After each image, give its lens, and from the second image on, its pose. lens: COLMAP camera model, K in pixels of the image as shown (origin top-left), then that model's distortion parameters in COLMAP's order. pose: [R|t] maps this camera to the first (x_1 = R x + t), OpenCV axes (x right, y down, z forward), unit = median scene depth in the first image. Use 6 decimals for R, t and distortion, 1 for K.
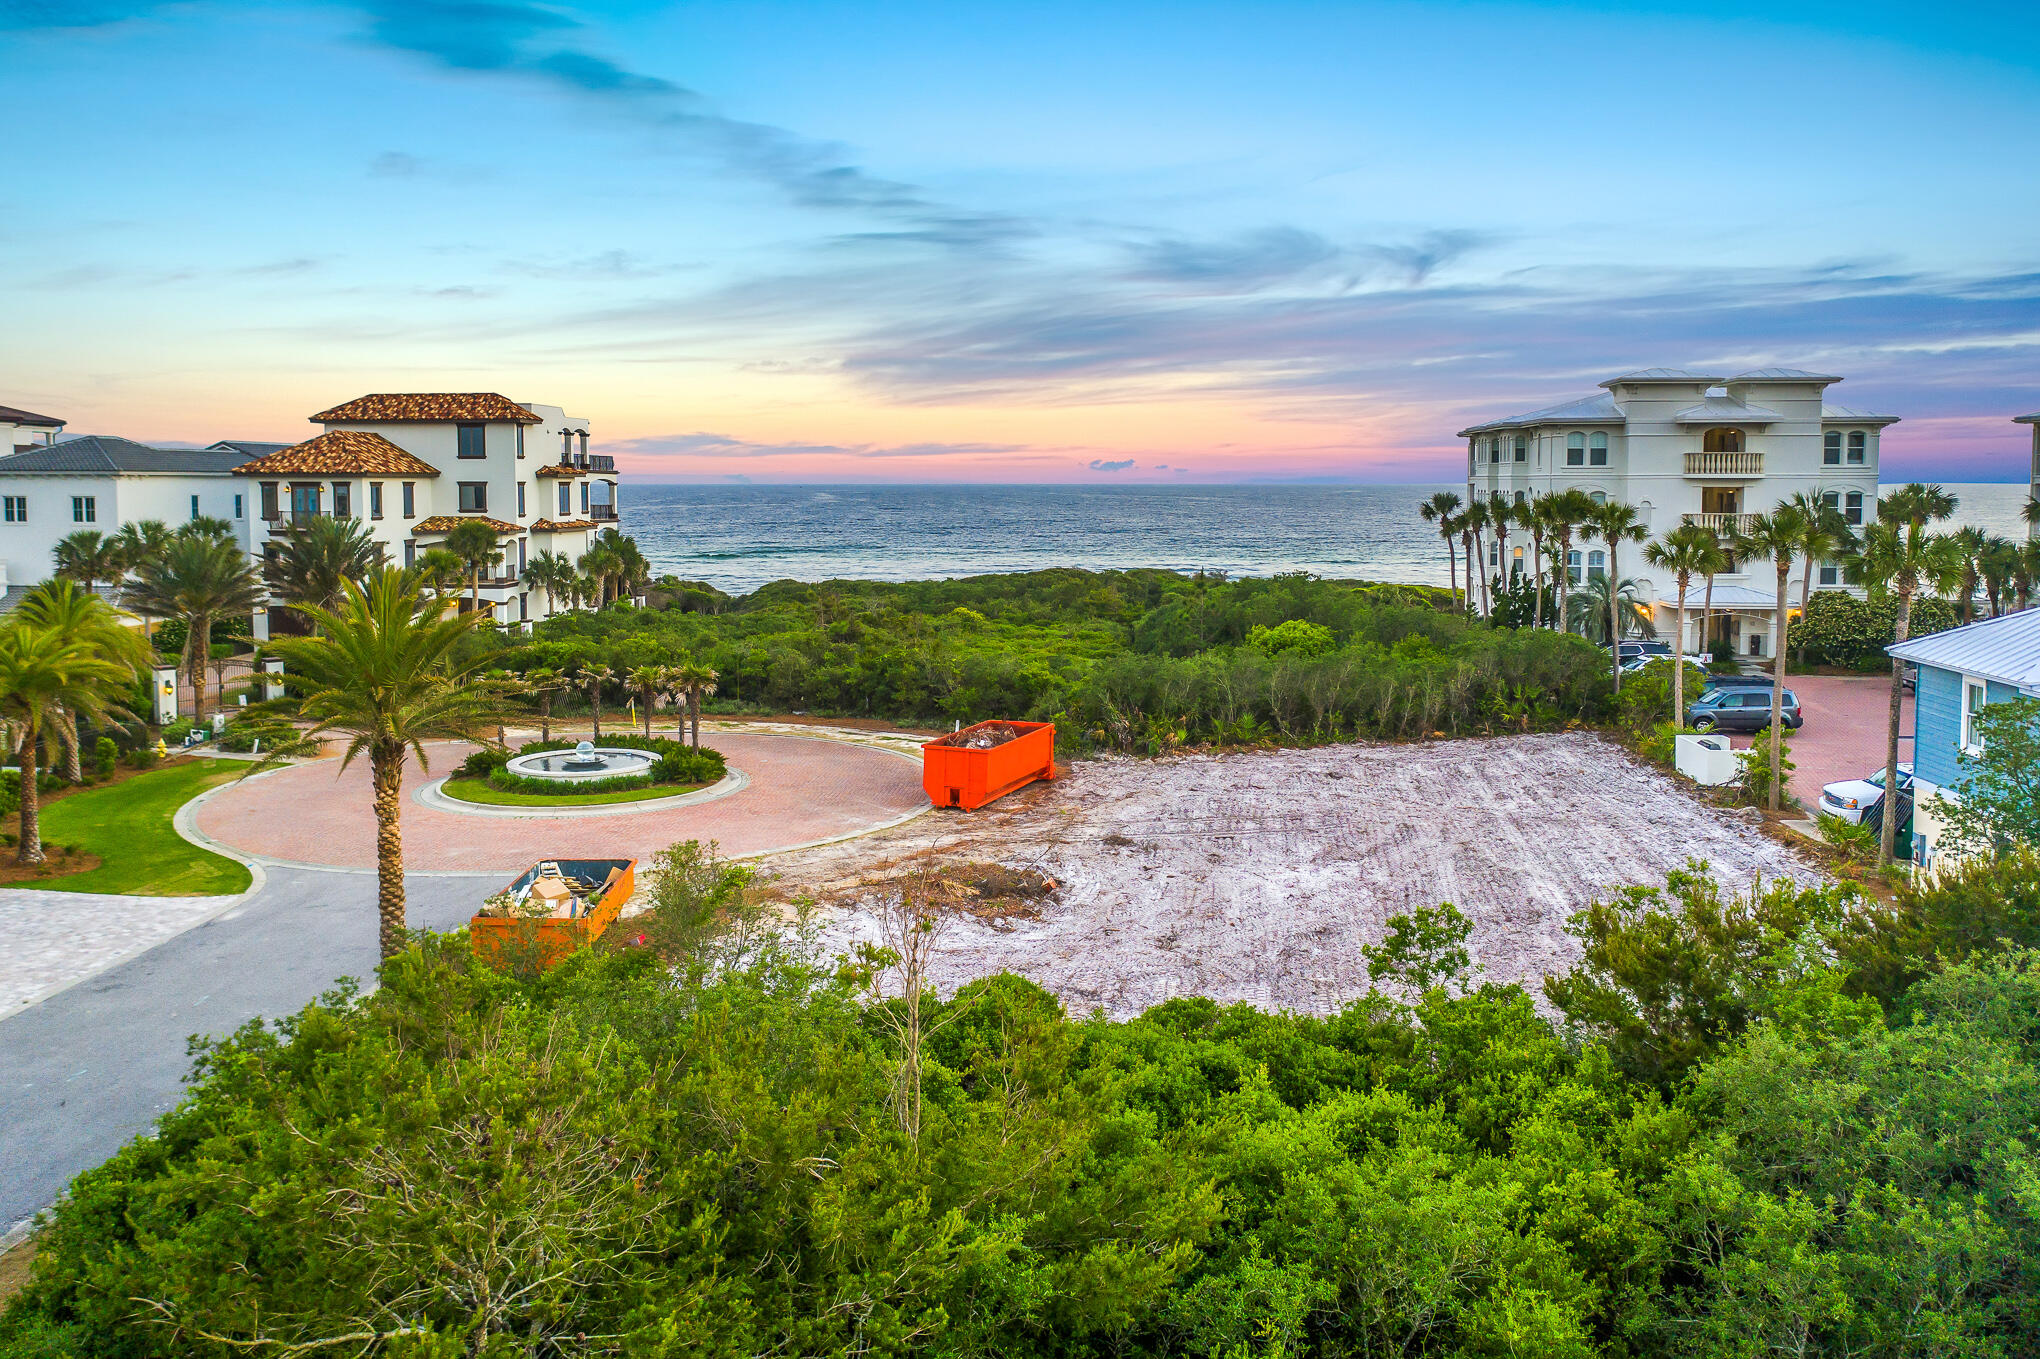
lens RADIAL K [[1637.8, 0, 1015.7], [0, 1637.8, 569.9], [0, 0, 1]] dist [-0.005742, 0.000583]
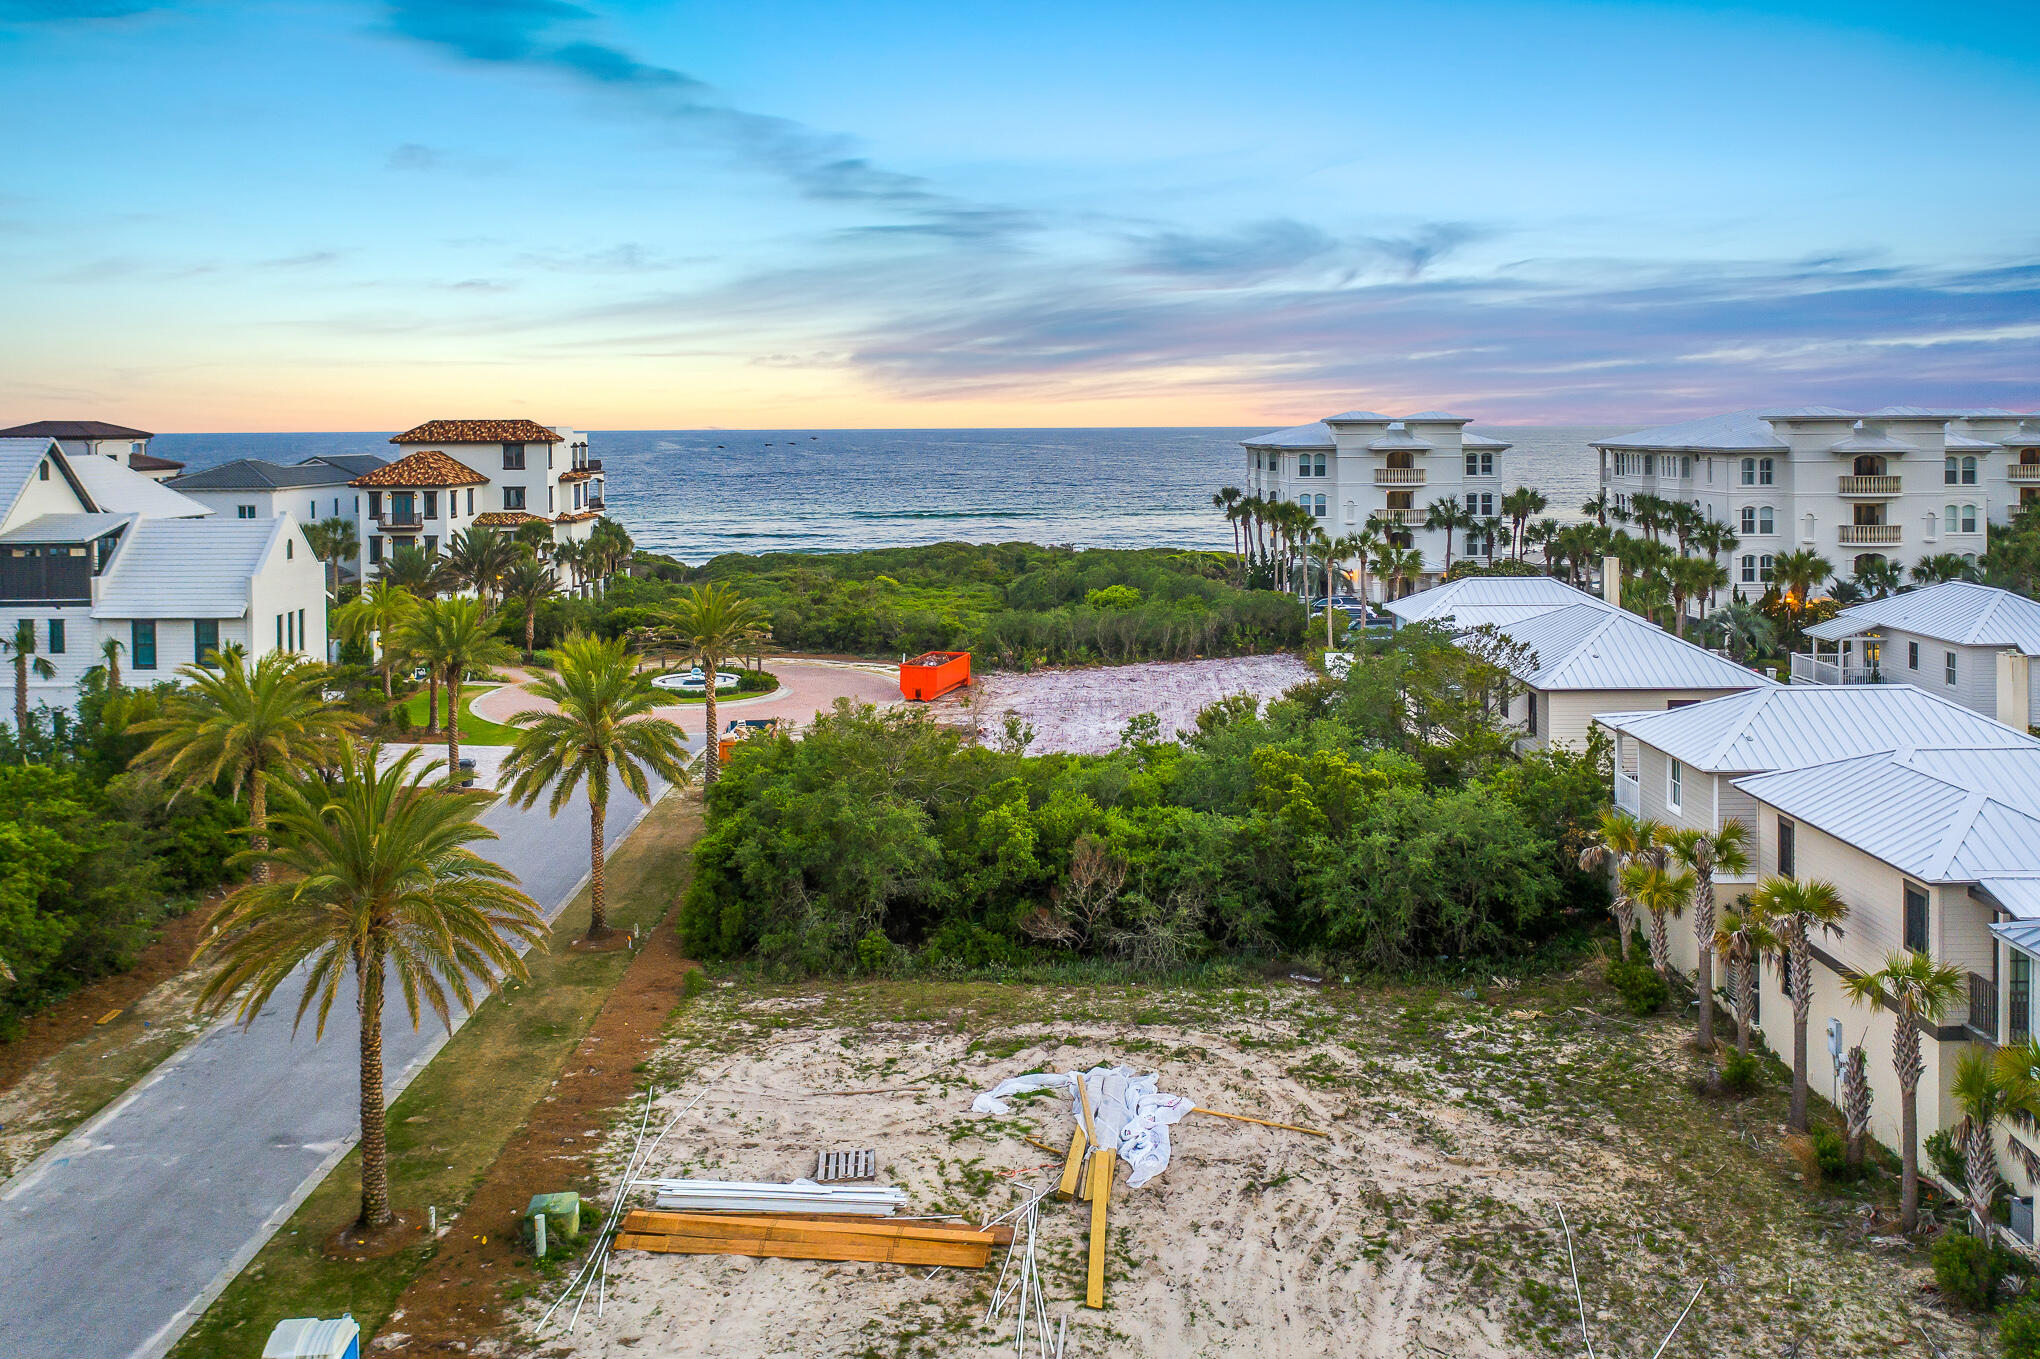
lens RADIAL K [[1650.0, 0, 1017.1], [0, 1650.0, 448.9], [0, 0, 1]] dist [-0.008147, 0.004656]
pose [[0.995913, -0.006624, 0.090076, -0.060261], [0.010334, 0.999114, -0.040788, -0.035673], [-0.089726, 0.041552, 0.995099, -0.539069]]
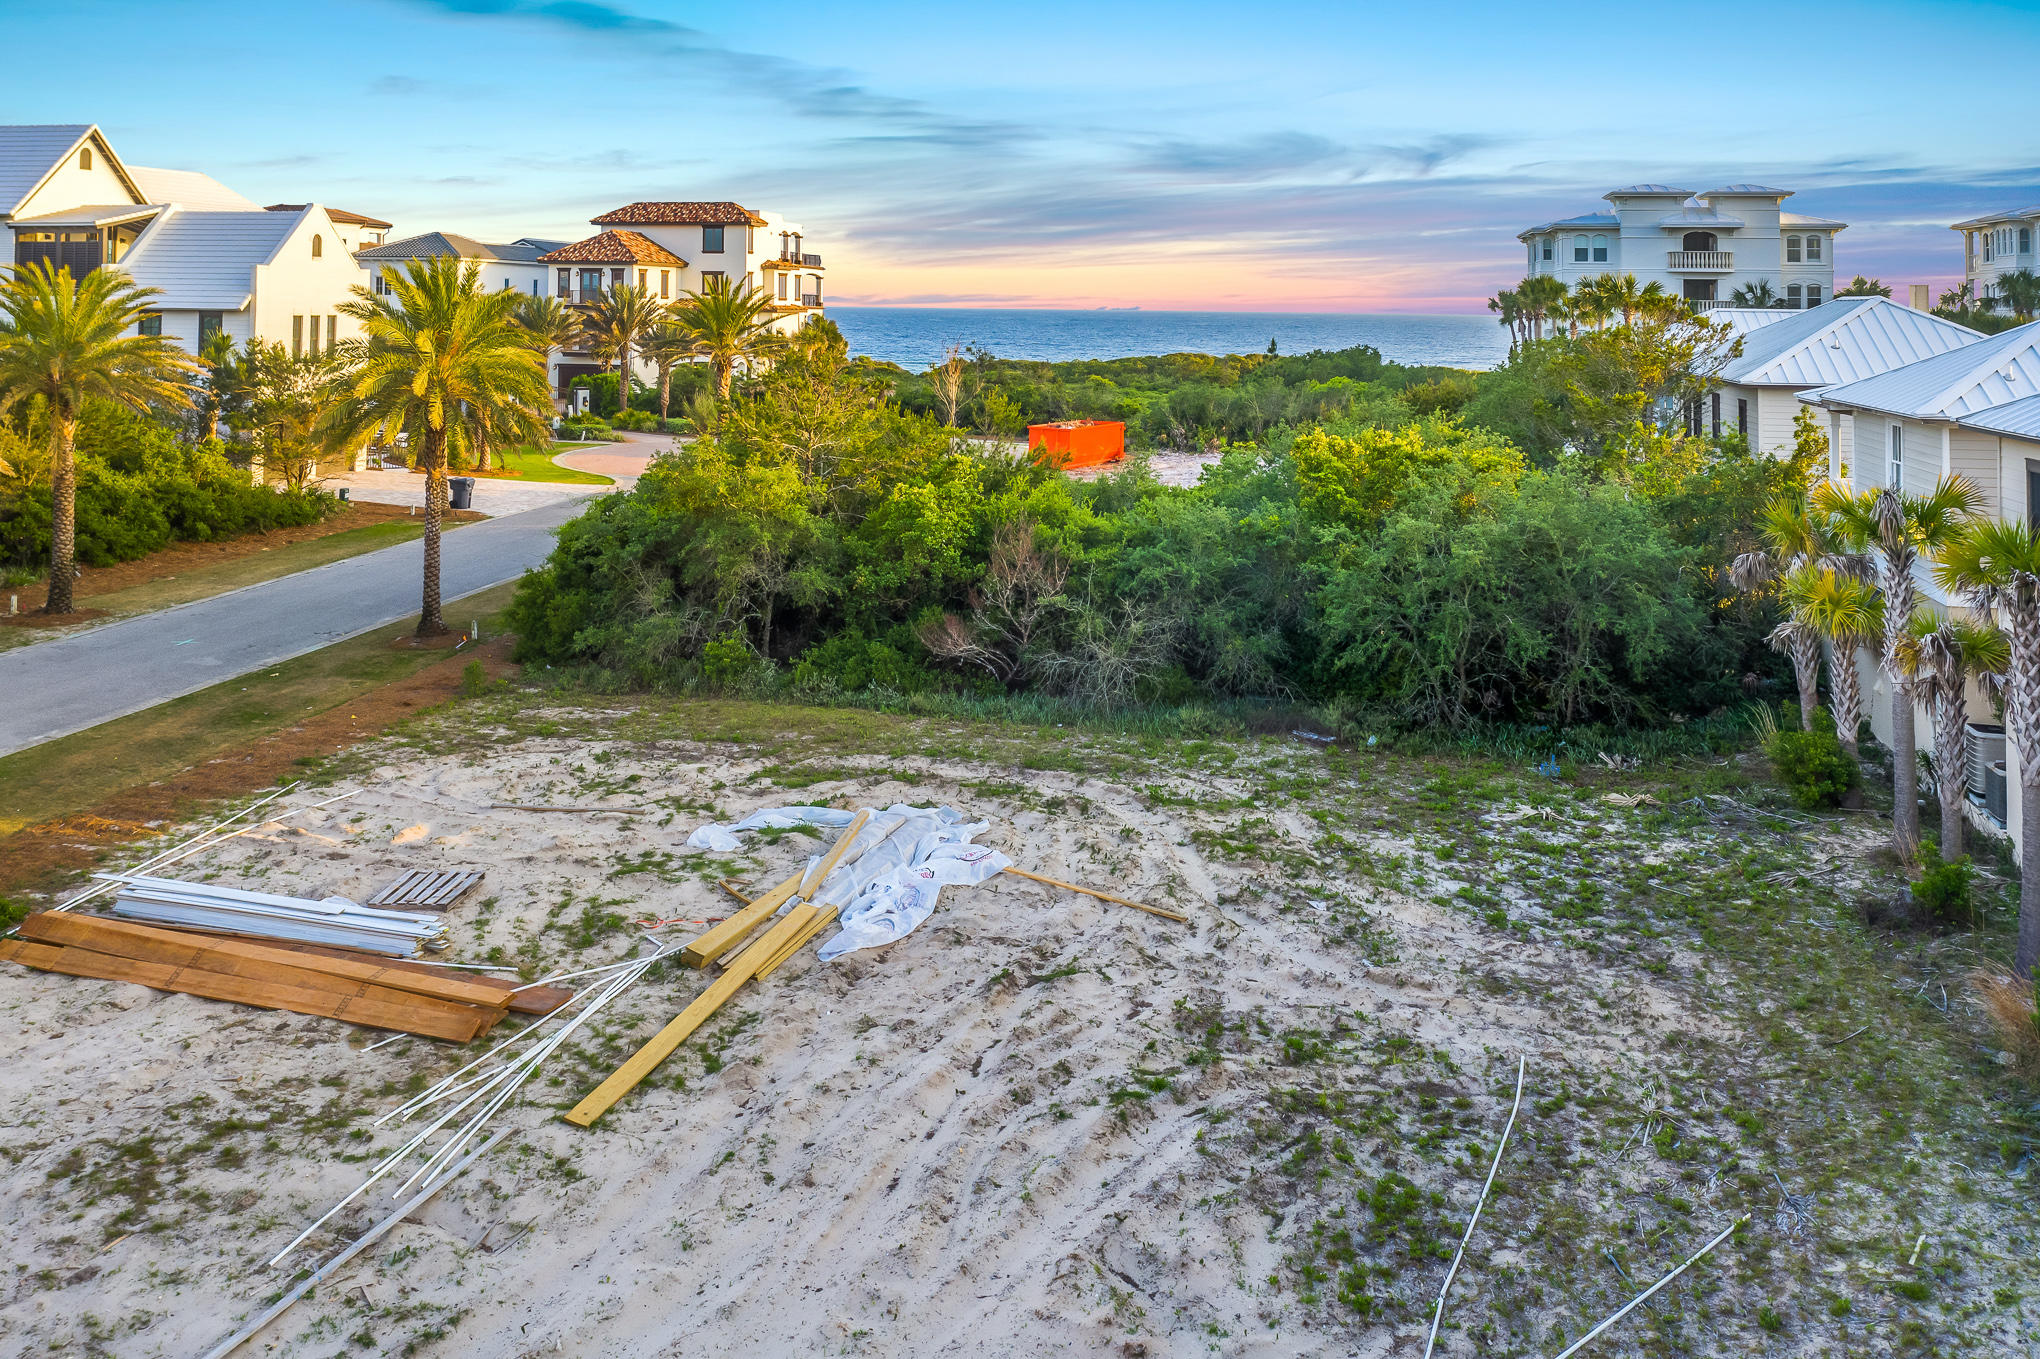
lens RADIAL K [[1686.0, 0, 1015.2], [0, 1686.0, 242.2], [0, 0, 1]] dist [-0.005606, 0.000436]
pose [[0.992934, 0.007308, -0.118445, 0.076637], [-0.018192, 0.995678, -0.091068, 0.053765], [0.117267, 0.092579, 0.988776, -0.371013]]
